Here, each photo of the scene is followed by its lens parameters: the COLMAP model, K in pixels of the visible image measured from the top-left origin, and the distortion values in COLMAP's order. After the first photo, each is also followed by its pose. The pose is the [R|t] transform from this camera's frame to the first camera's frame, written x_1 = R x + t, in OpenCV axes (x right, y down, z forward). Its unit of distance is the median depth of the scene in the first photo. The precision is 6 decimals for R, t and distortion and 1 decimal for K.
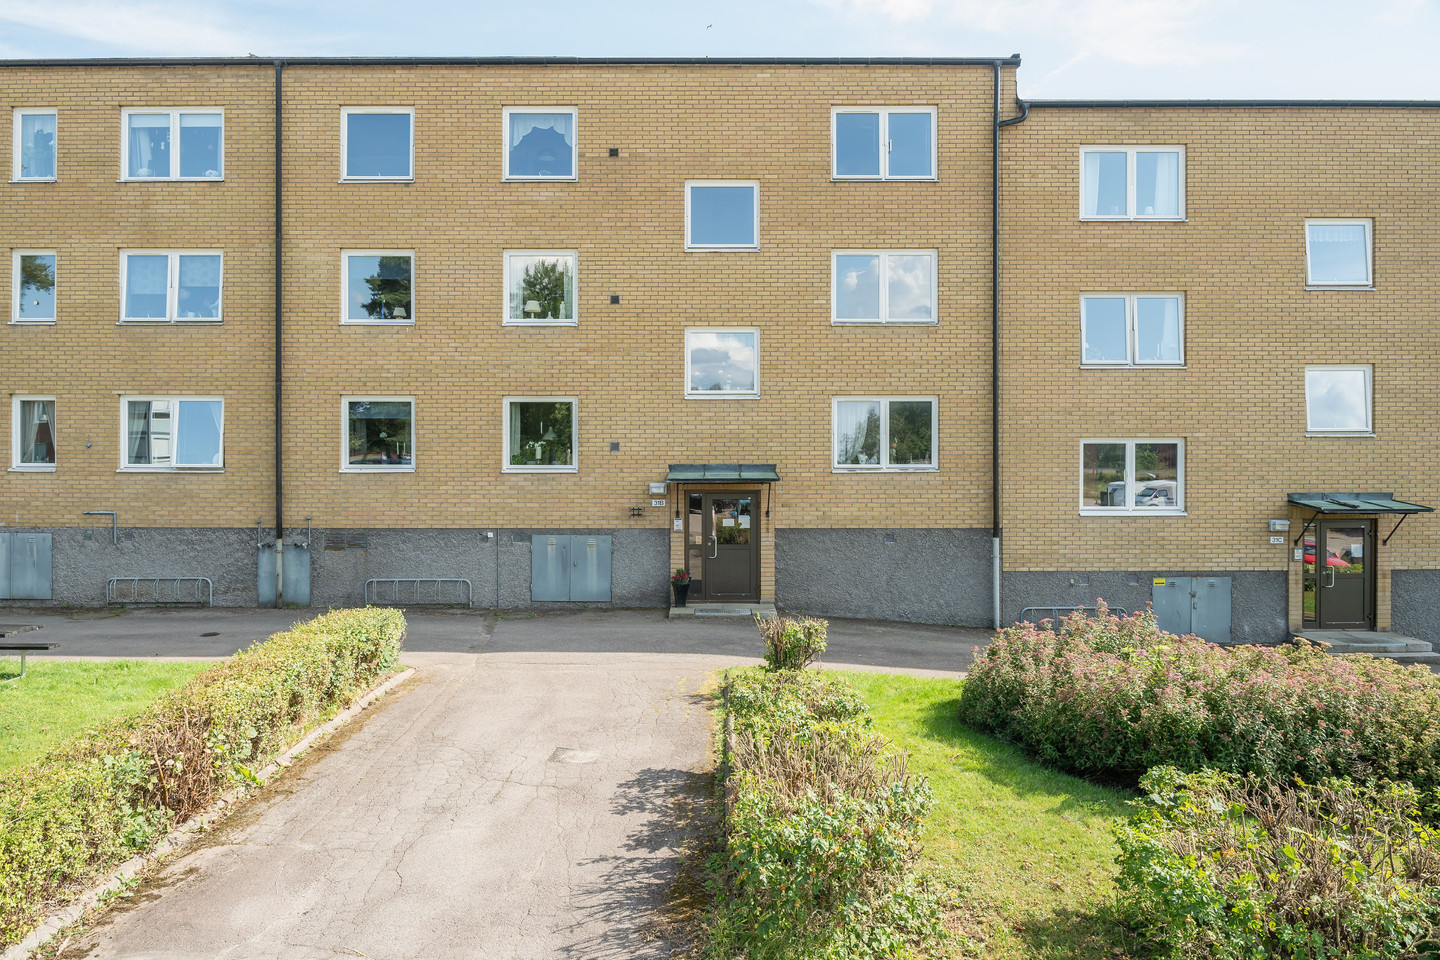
lens RADIAL K [[960.1, 0, 726.5], [0, 960.1, 472.9], [0, 0, 1]] dist [0.006644, 0.000508]
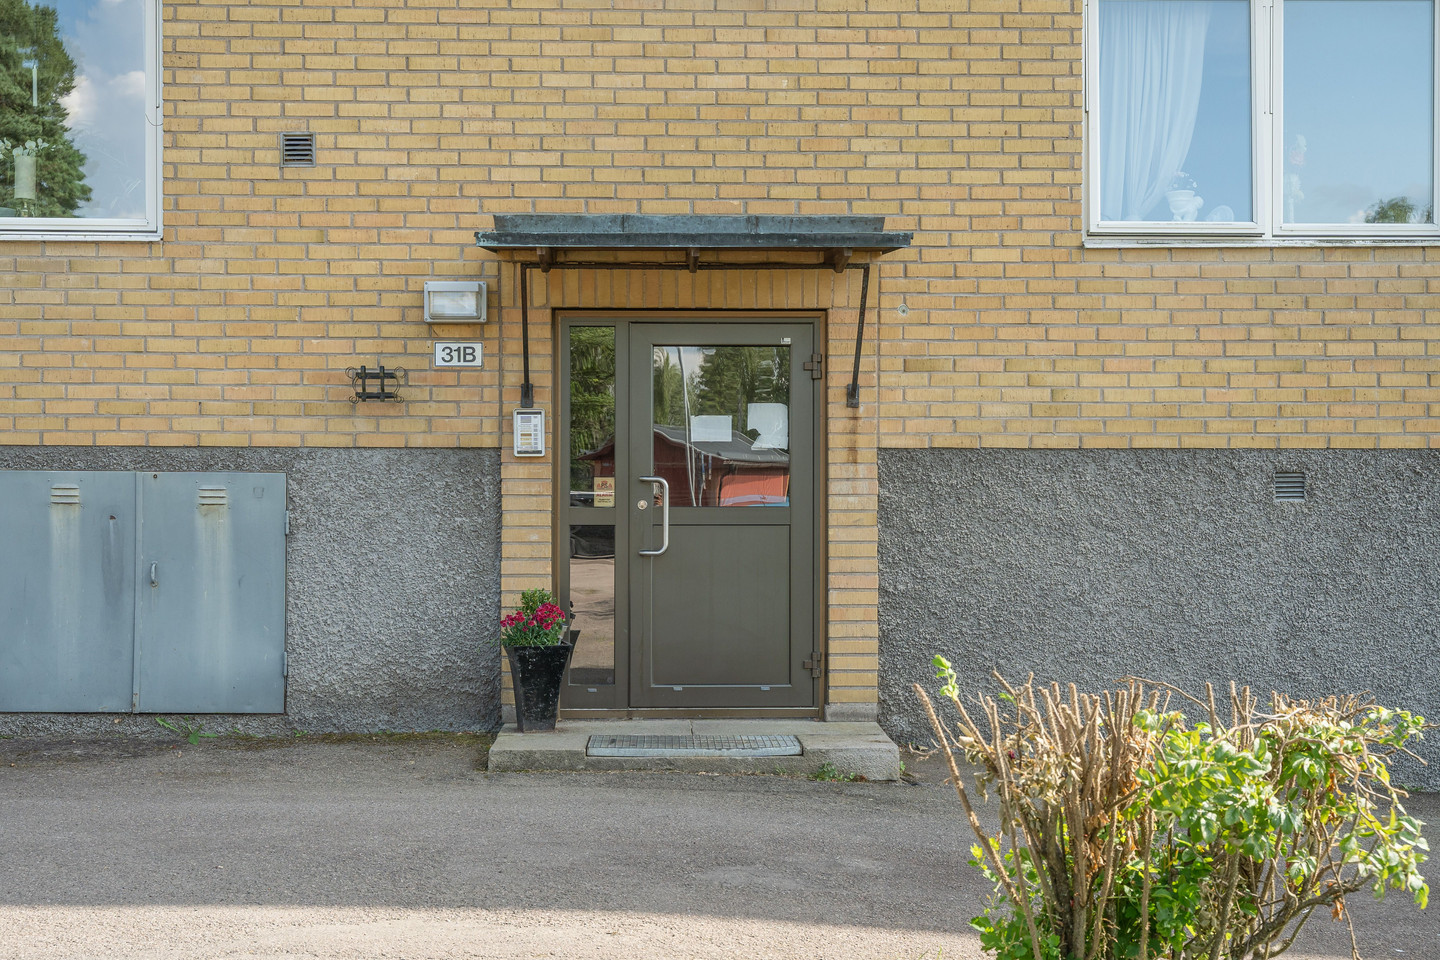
lens RADIAL K [[2044.7, 0, 716.9], [0, 2044.7, 484.1], [0, 0, 1]] dist [-0.001158, 0.000000]
pose [[0.999818, -0.000876, 0.019050, -0.007751], [0.001092, 0.999935, -0.011346, 0.075320], [-0.019039, 0.011364, 0.999754, 0.413705]]
